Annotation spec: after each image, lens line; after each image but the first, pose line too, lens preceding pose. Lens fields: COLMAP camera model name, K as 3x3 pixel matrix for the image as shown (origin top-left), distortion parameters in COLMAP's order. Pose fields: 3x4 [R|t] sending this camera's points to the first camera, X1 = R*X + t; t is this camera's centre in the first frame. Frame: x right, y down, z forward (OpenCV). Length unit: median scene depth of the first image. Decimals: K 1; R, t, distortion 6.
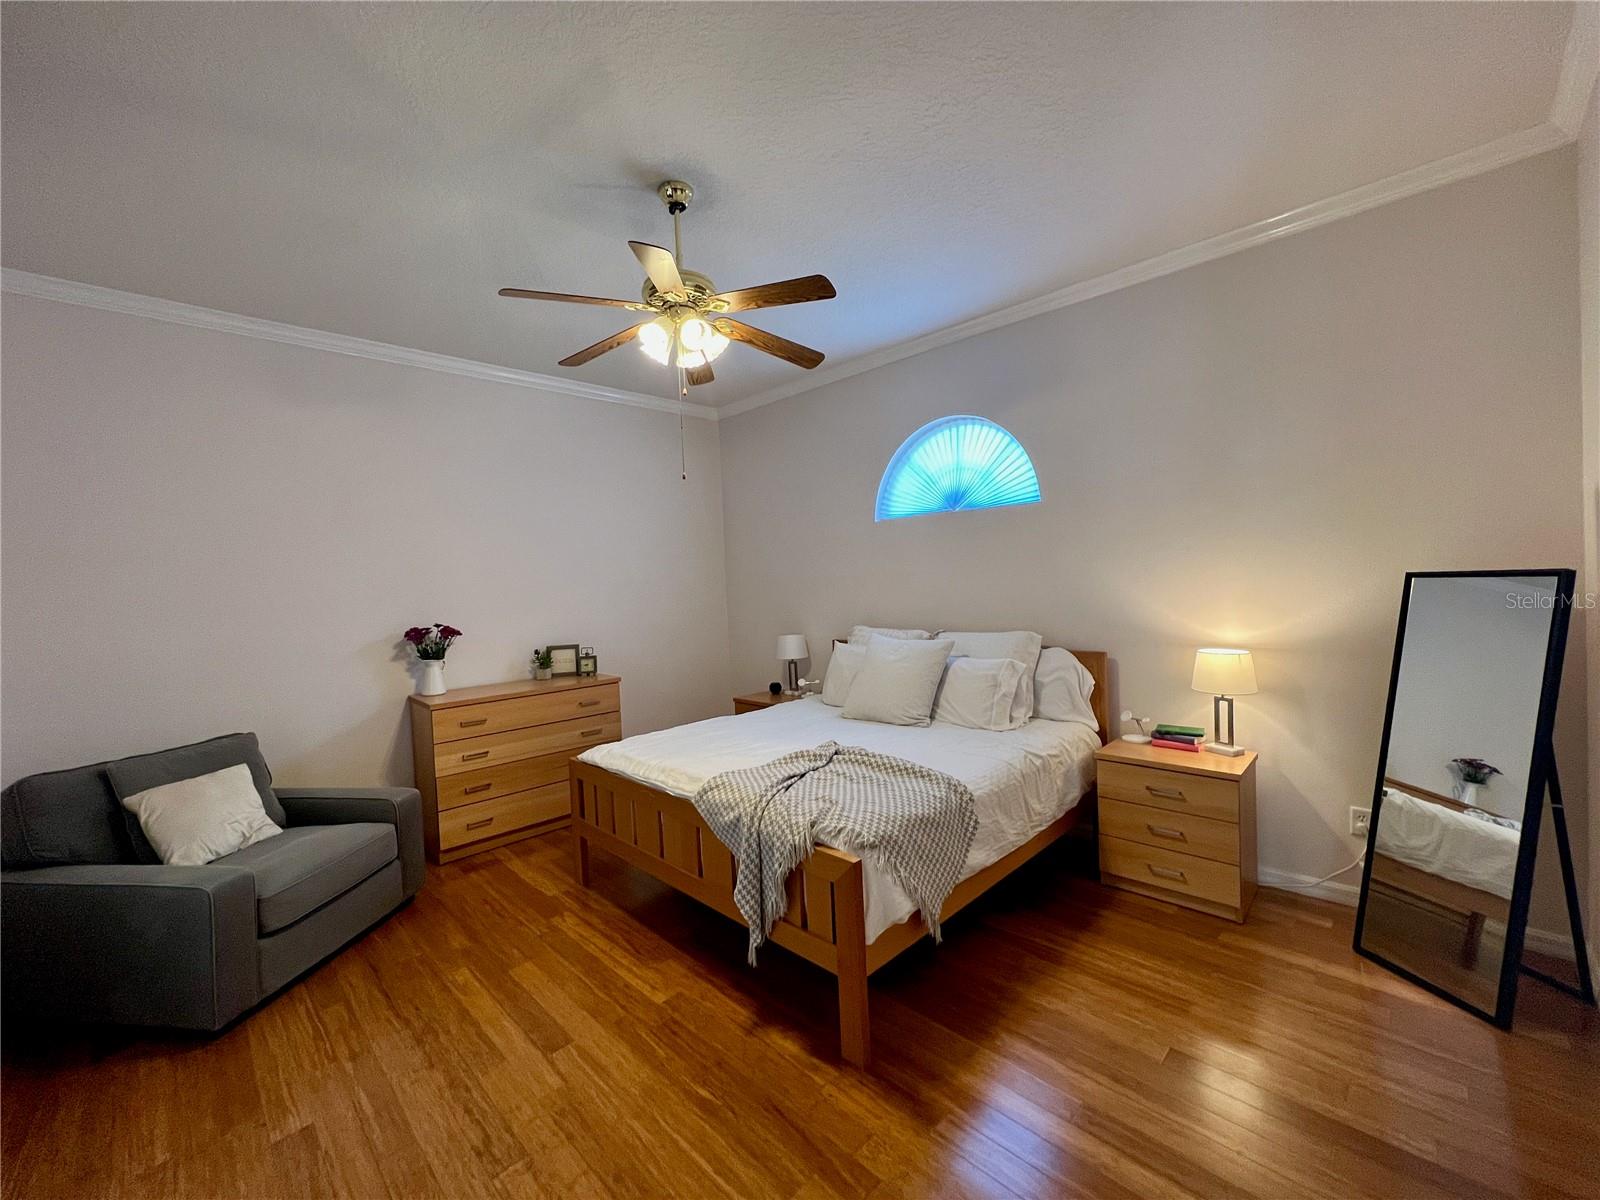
lens RADIAL K [[640.9, 0, 795.4], [0, 640.9, 601.4], [0, 0, 1]] dist [-0.000275, 0.000369]
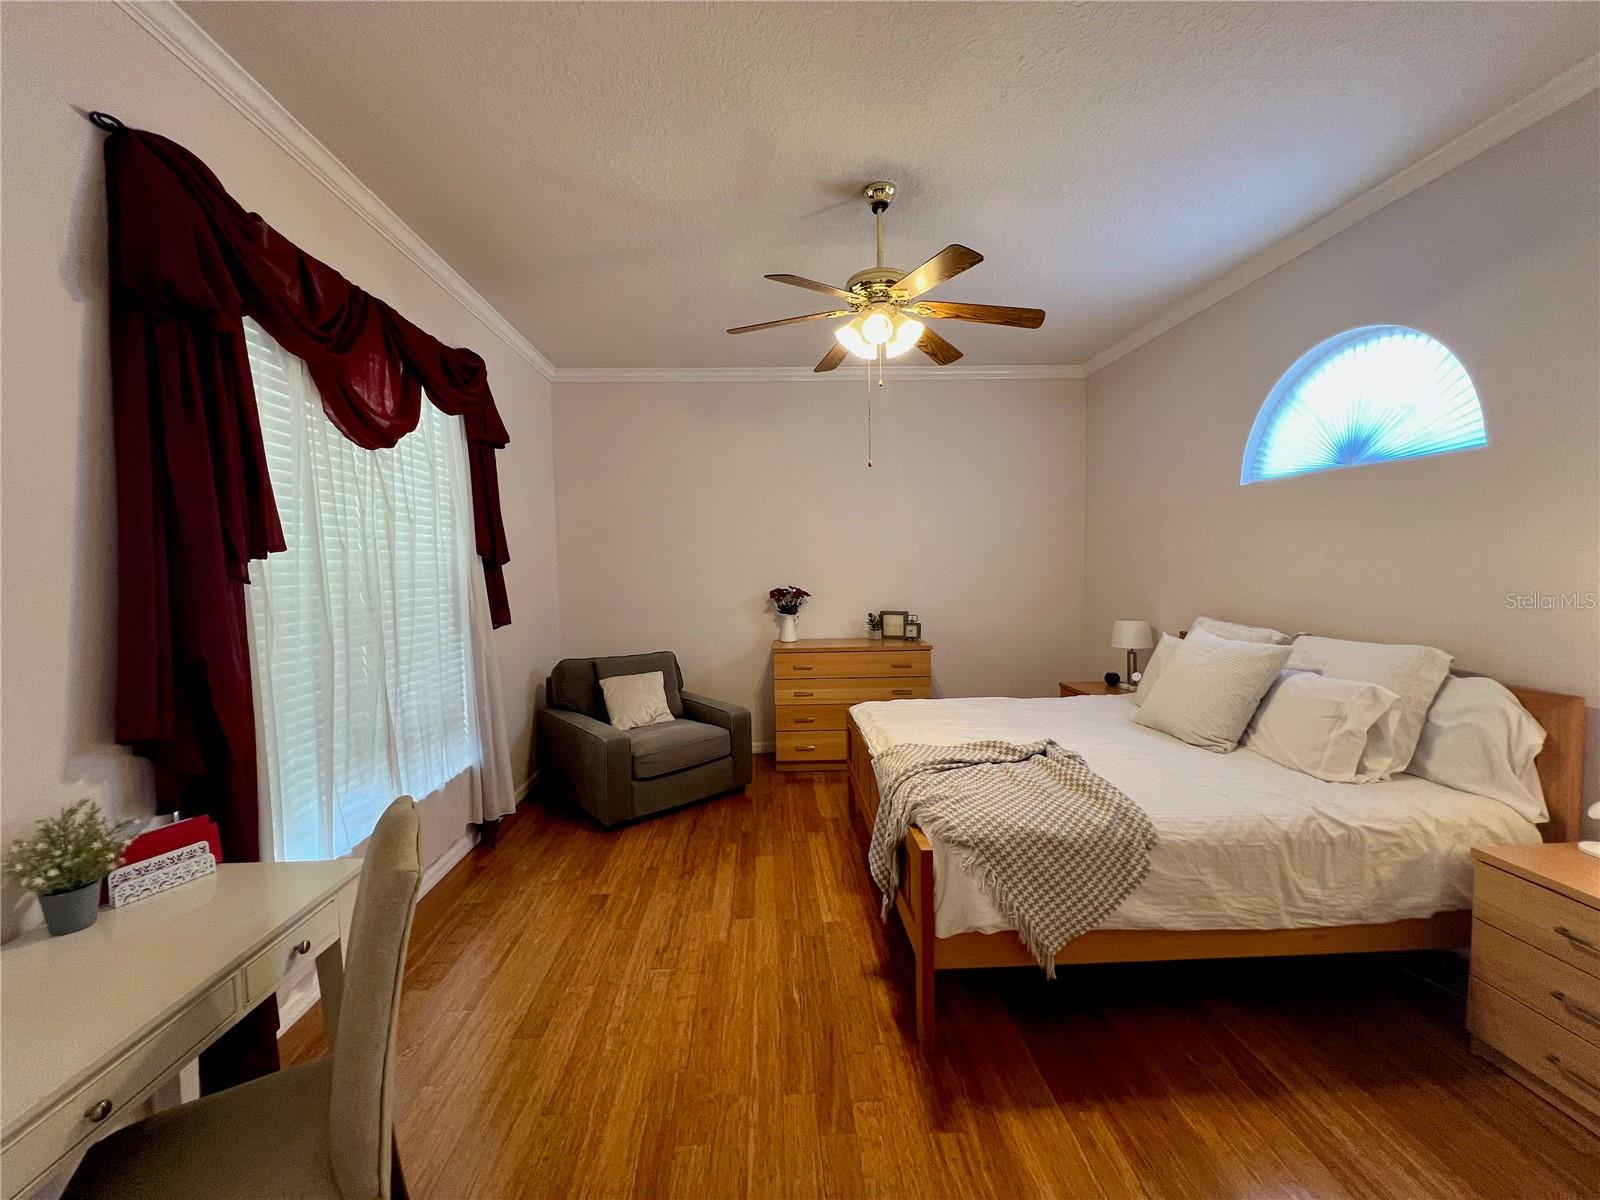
lens RADIAL K [[640.9, 0, 794.3], [0, 640.9, 602.4], [0, 0, 1]] dist [-0.000275, 0.000369]
pose [[0.738248, 0.071408, -0.670739, 0.421029], [-0.034228, 0.997065, 0.068477, -0.028794], [0.673661, -0.027595, 0.738525, 0.098309]]
